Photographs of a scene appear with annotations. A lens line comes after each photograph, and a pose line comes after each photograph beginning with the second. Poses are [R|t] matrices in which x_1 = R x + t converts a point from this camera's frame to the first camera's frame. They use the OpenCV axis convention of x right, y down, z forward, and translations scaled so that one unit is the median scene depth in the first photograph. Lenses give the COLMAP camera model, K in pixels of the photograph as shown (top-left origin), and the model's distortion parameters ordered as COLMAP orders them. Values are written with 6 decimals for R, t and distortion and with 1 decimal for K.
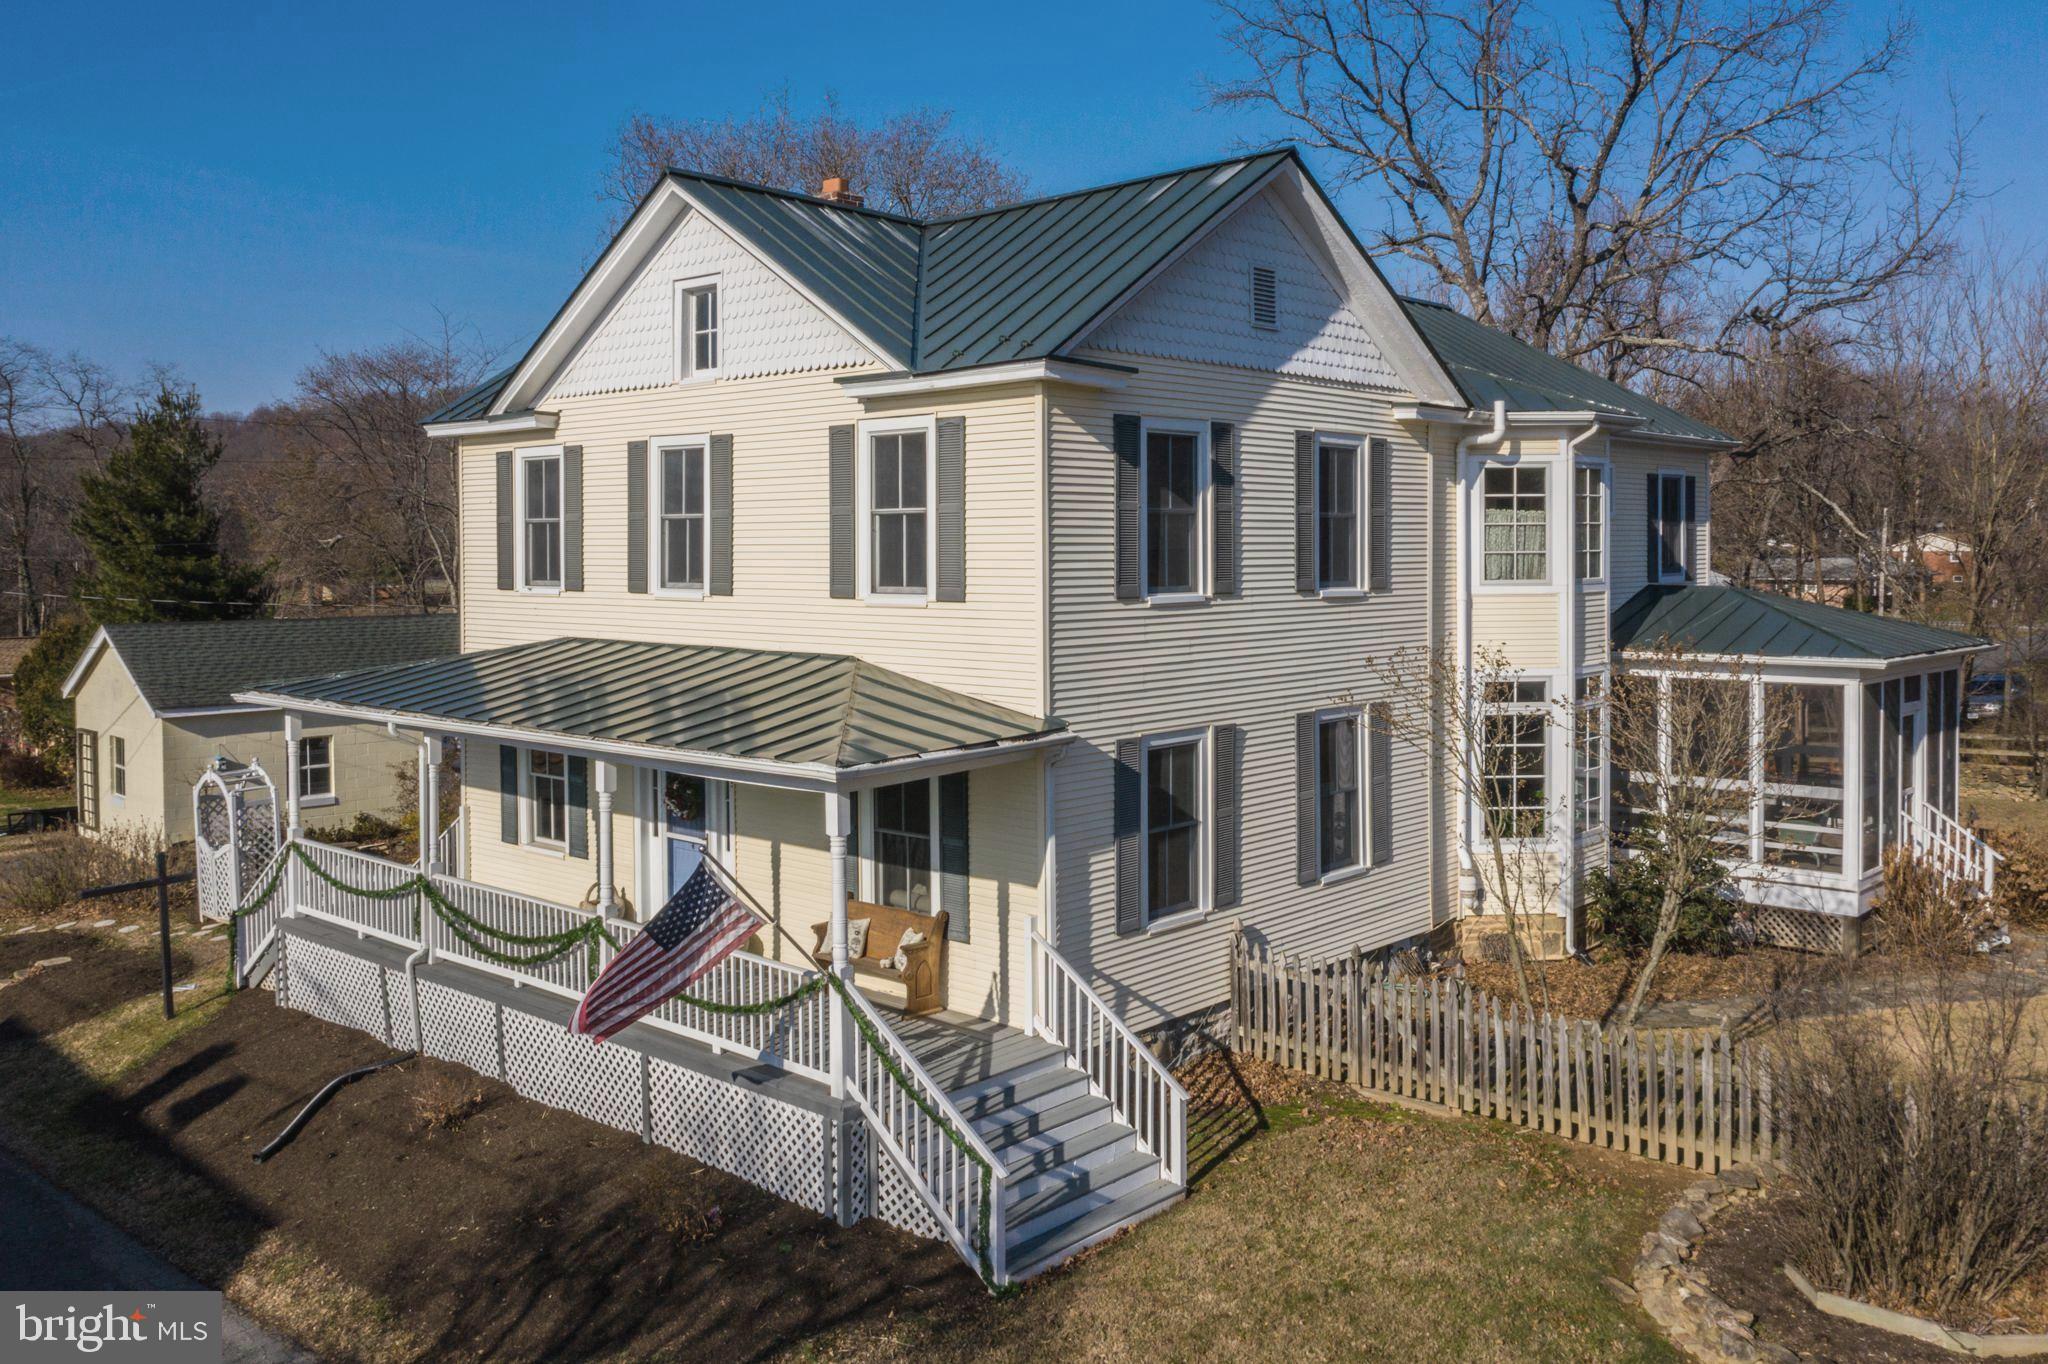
lens RADIAL K [[1670.8, 0, 1013.8], [0, 1670.8, 569.6], [0, 0, 1]] dist [-0.035558, -0.006065]
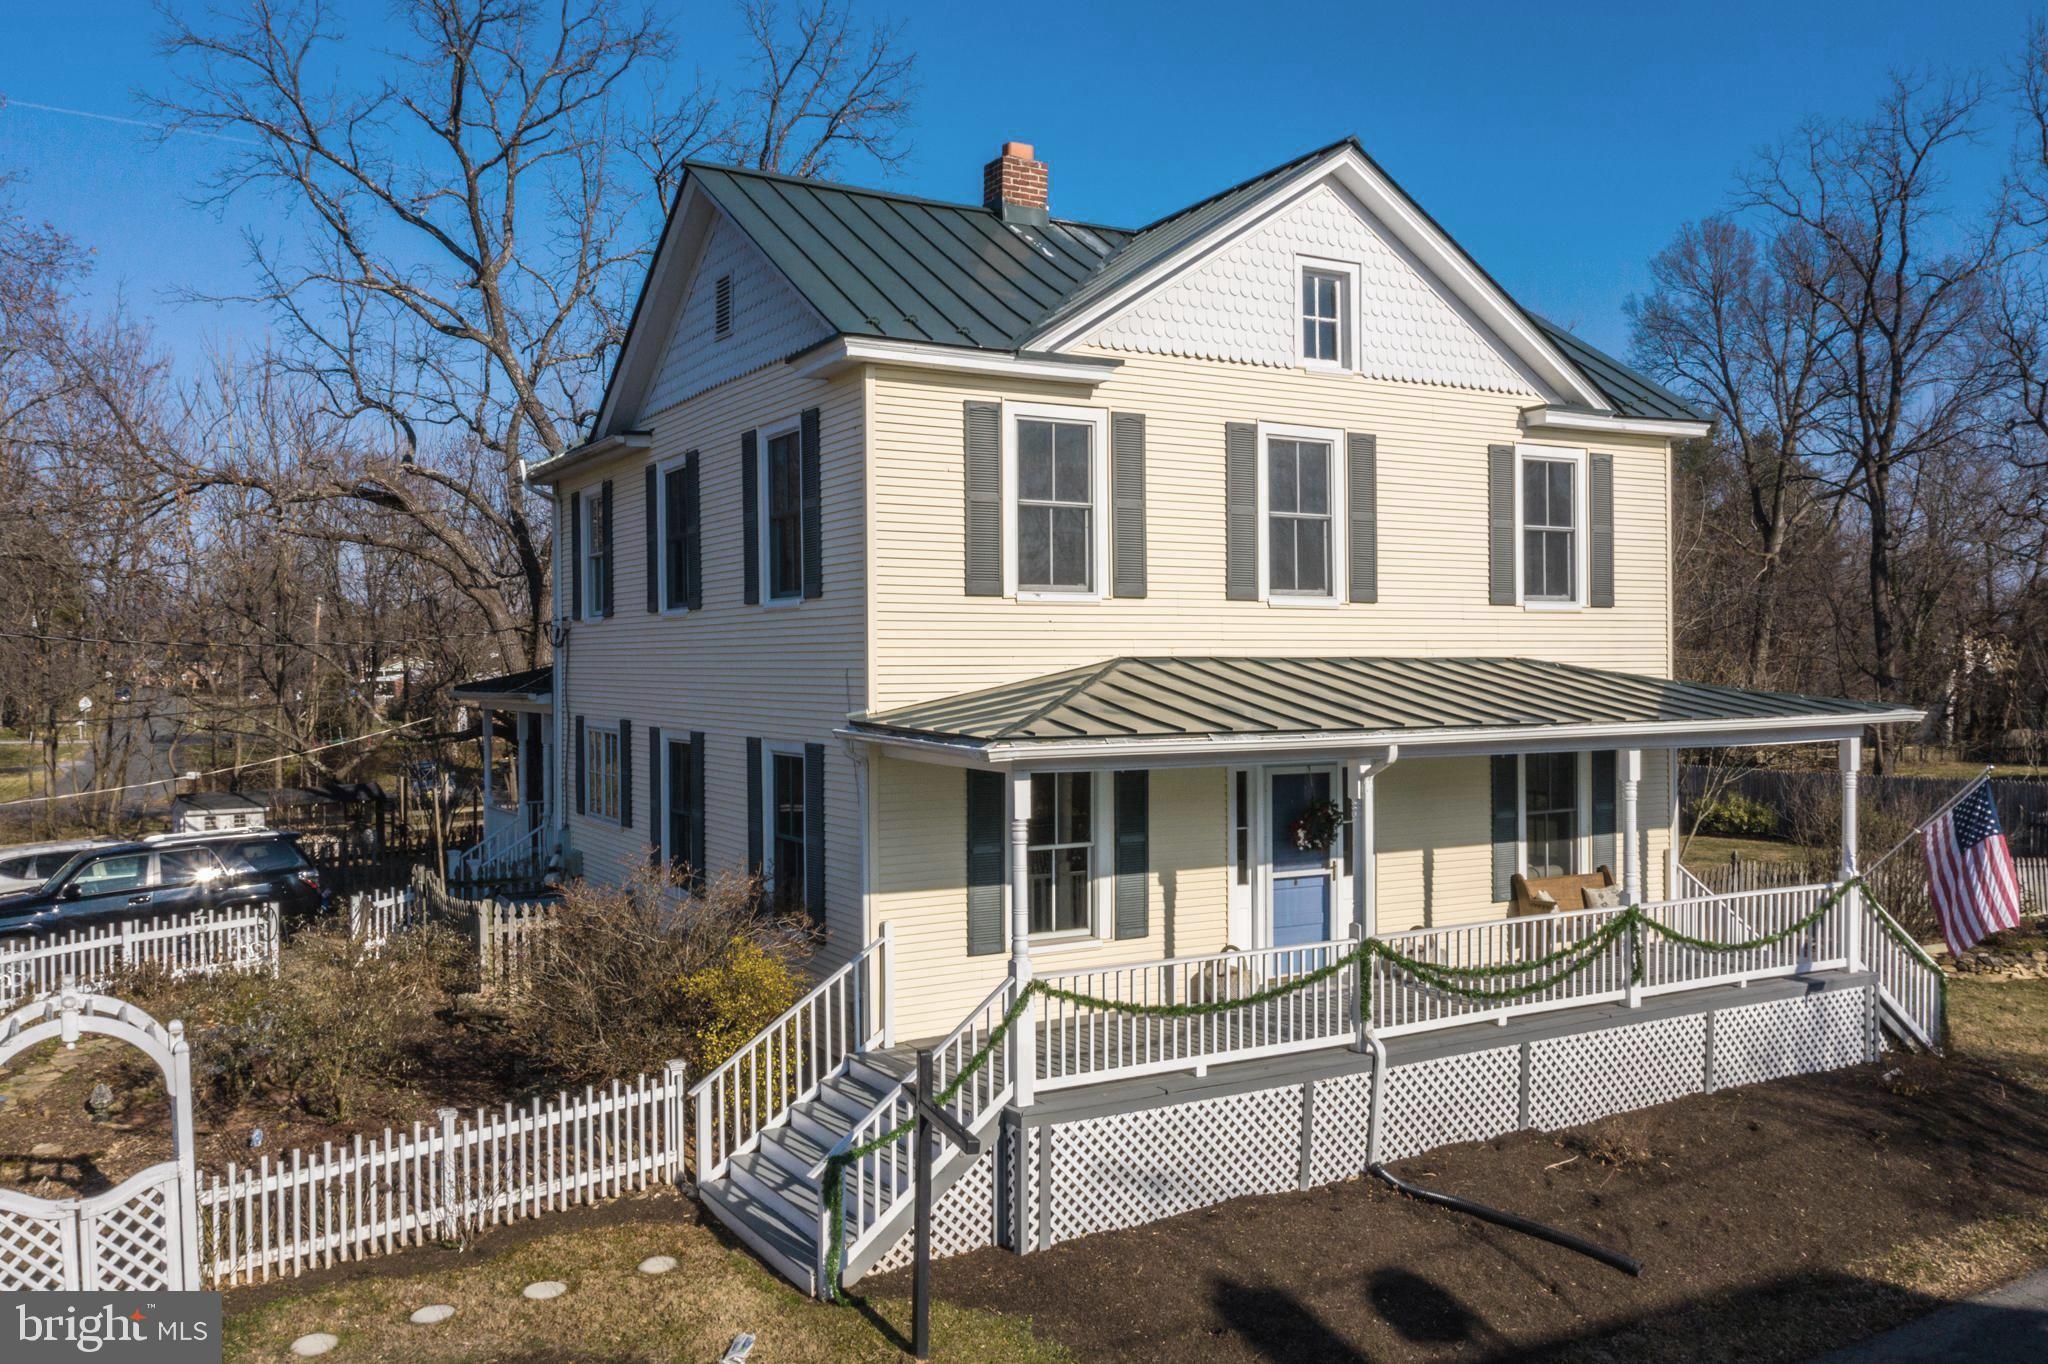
lens RADIAL K [[1652.9, 0, 1024.0], [0, 1652.9, 682.0], [0, 0, 1]] dist [-0.021922, 0.001128]
pose [[0.316116, -0.004381, 0.948710, -1.081993], [0.018555, 0.999827, -0.001566, 0.056069], [-0.948539, 0.018099, 0.316143, 0.851036]]
